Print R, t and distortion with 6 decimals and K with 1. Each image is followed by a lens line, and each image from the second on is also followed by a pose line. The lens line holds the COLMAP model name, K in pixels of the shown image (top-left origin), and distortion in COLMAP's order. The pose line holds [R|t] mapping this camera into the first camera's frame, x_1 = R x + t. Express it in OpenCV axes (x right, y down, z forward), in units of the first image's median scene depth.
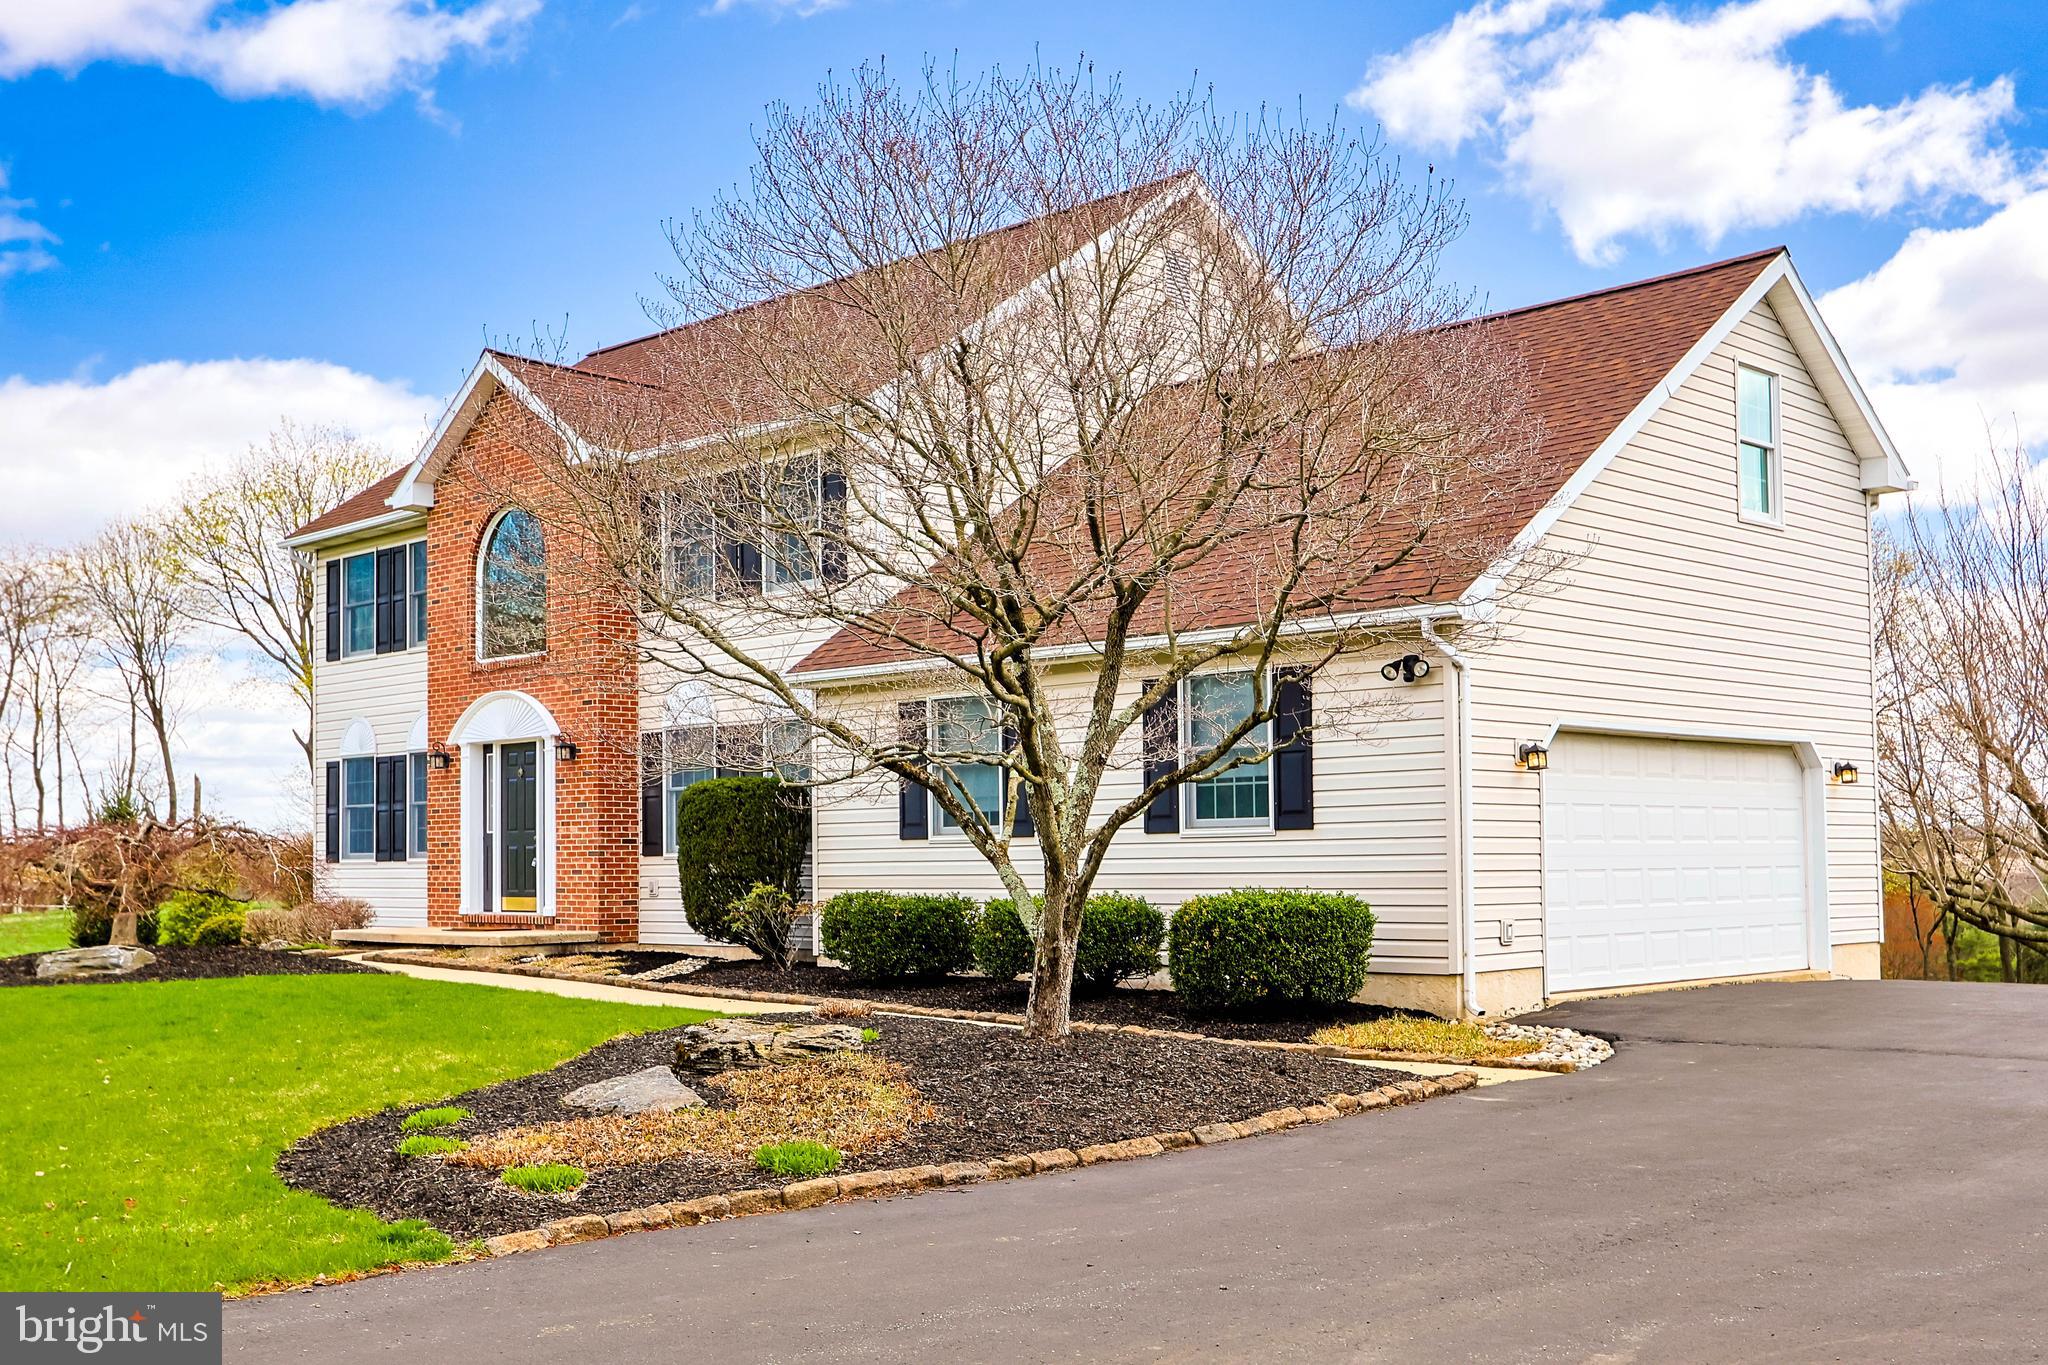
lens RADIAL K [[2143.1, 0, 1017.2], [0, 2143.1, 771.0], [0, 0, 1]] dist [-0.030929, -0.003025]
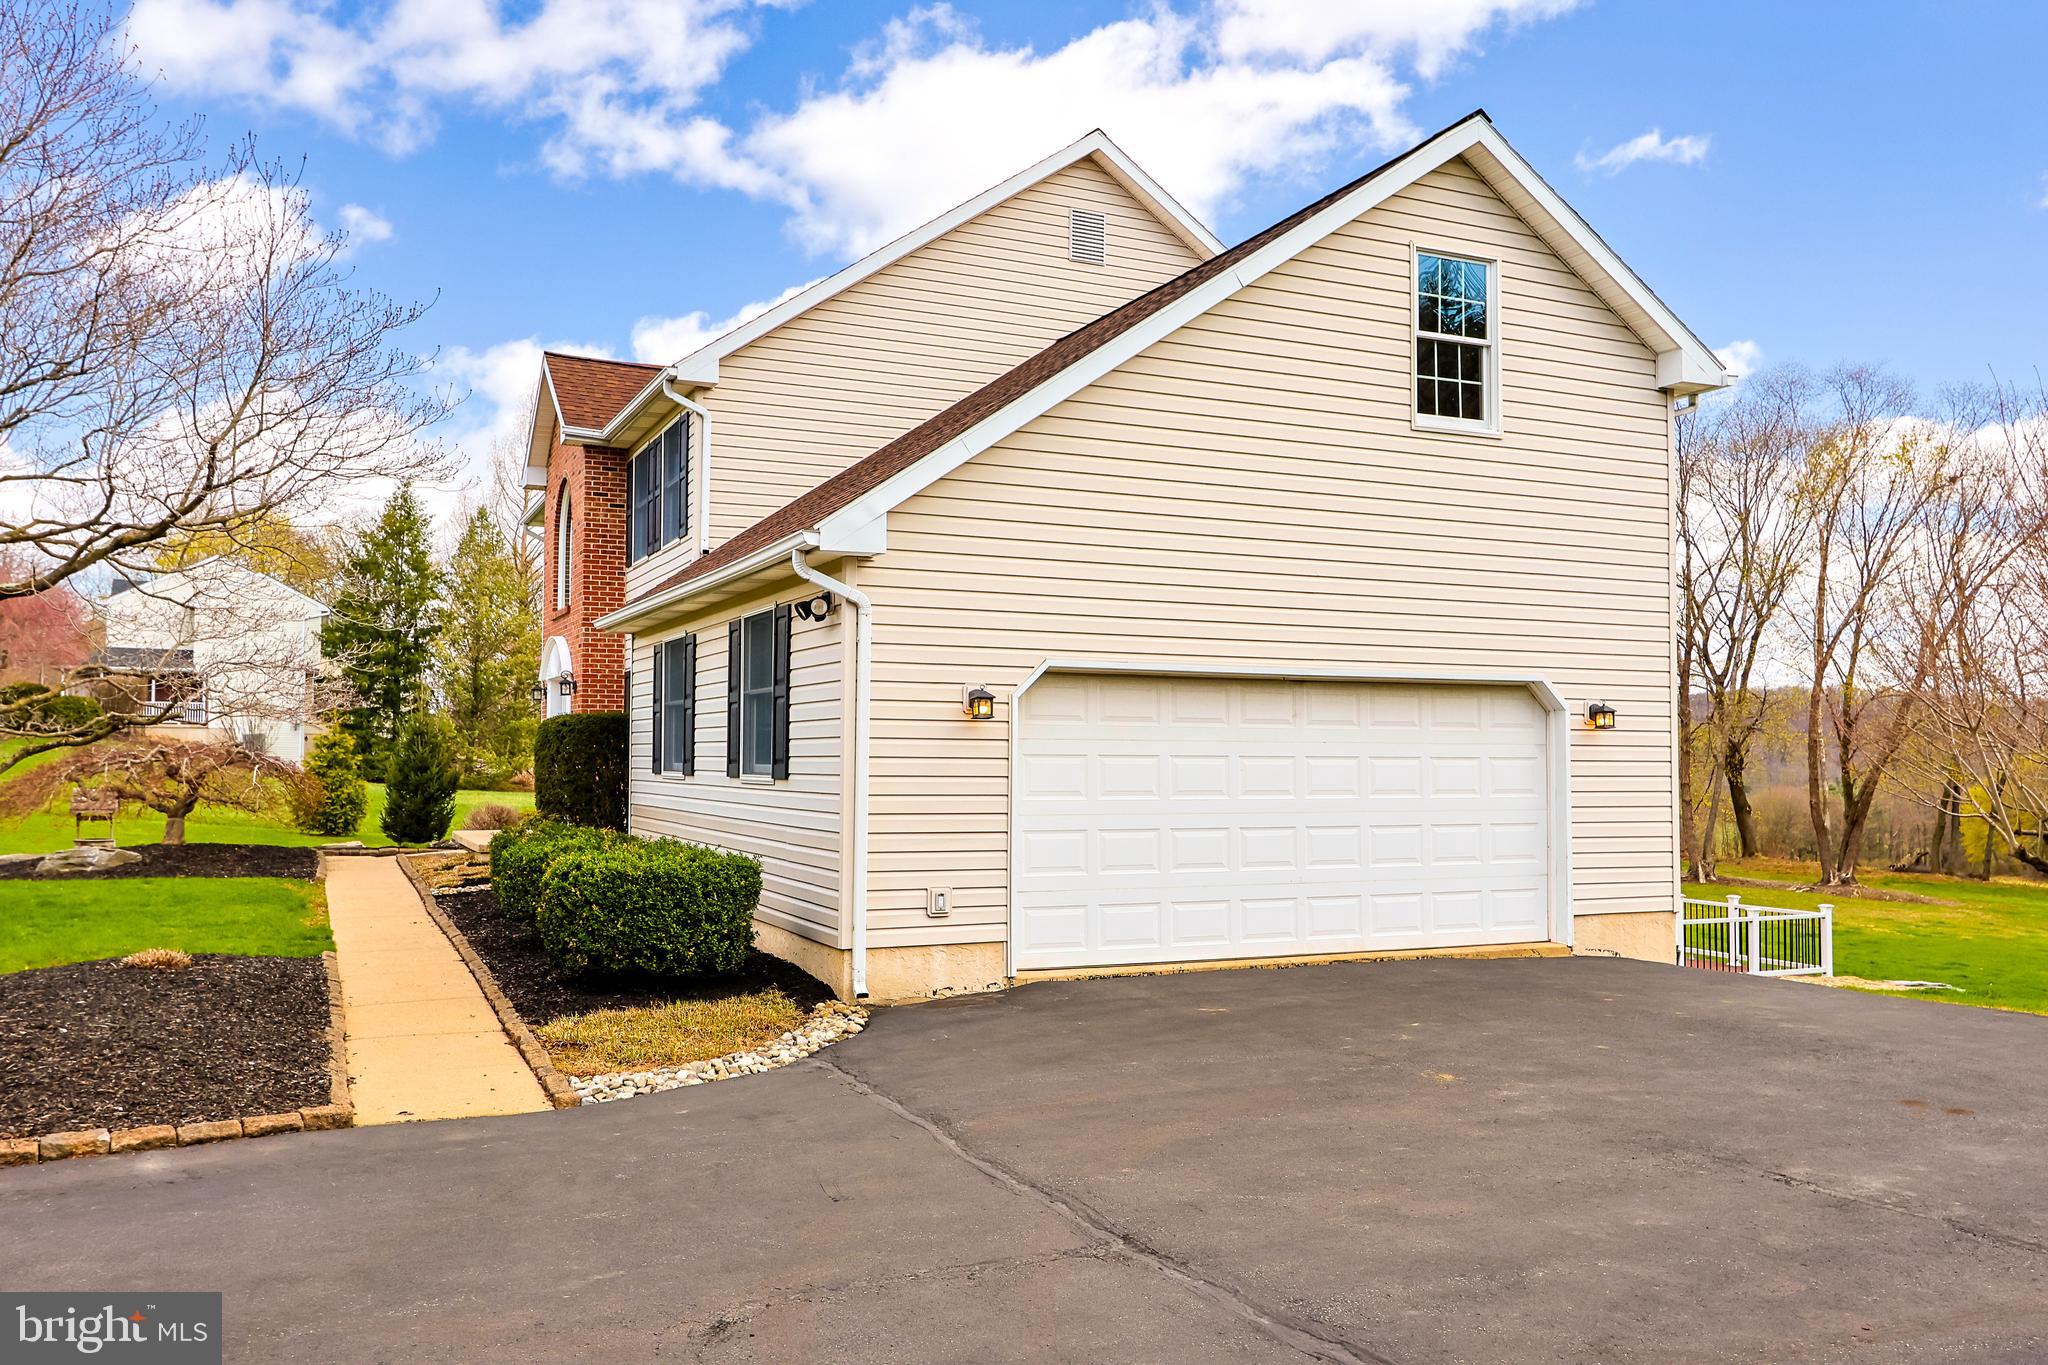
lens RADIAL K [[1616.6, 0, 1024.0], [0, 1616.6, 682.5], [0, 0, 1]] dist [-0.032114, -0.004067]
pose [[0.935441, -0.002007, -0.353478, 0.319698], [0.000583, 0.999991, -0.004136, -0.008246], [0.353483, 0.003663, 0.935434, 0.247378]]
